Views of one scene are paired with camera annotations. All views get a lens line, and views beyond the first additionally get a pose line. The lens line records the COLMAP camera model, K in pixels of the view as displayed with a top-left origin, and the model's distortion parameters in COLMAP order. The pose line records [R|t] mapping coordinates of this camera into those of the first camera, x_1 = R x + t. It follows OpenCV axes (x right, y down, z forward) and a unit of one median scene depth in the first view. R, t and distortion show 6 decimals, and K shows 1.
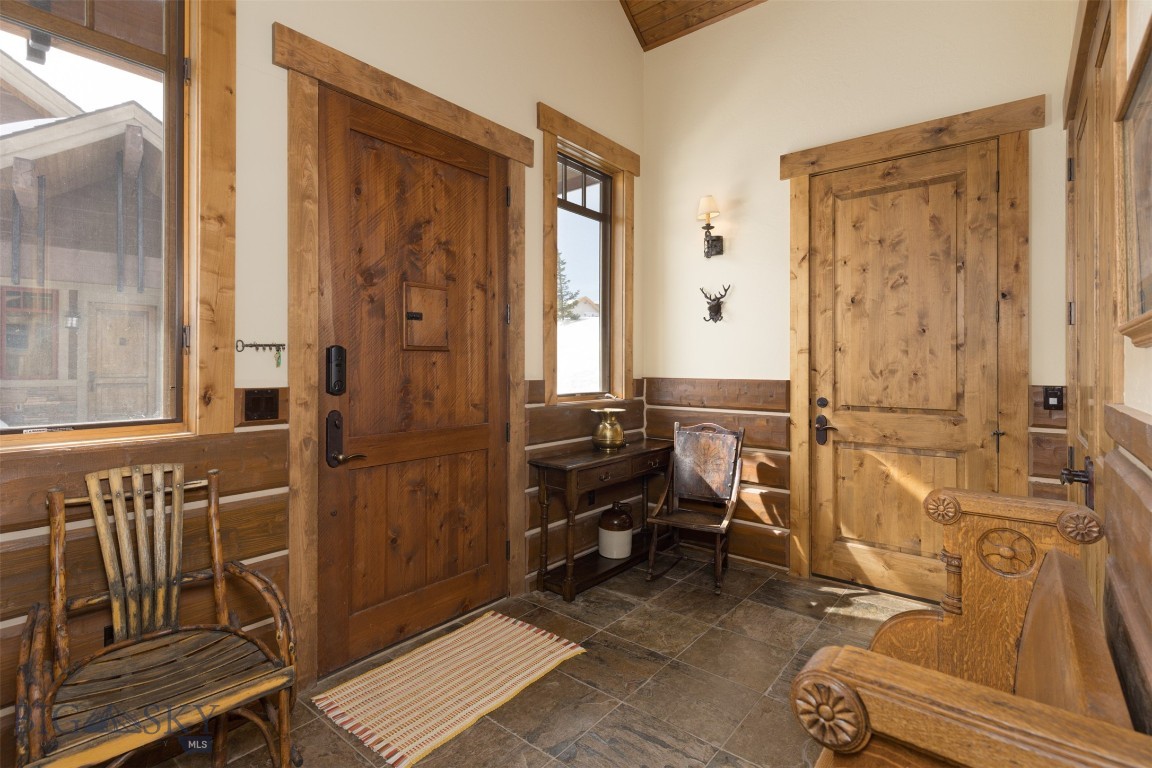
lens RADIAL K [[536.7, 0, 560.8], [0, 536.7, 375.3], [0, 0, 1]] dist [0.007086, 0.000563]
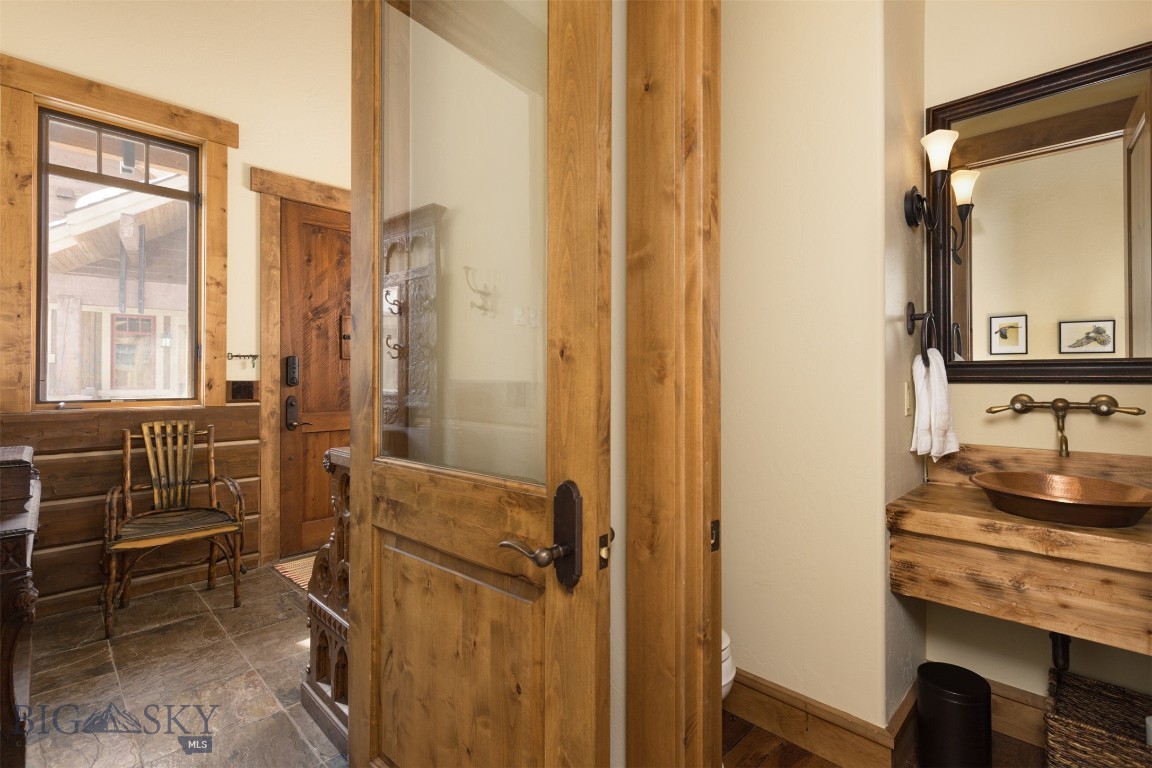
lens RADIAL K [[513.2, 0, 576.0], [0, 513.2, 384.0], [0, 0, 1]] dist [0.004517, 0.000026]
pose [[0.997408, -0.005602, -0.071732, 0.587204], [0.005126, 0.999964, -0.006817, 0.047628], [0.071767, 0.006431, 0.997401, -0.529125]]
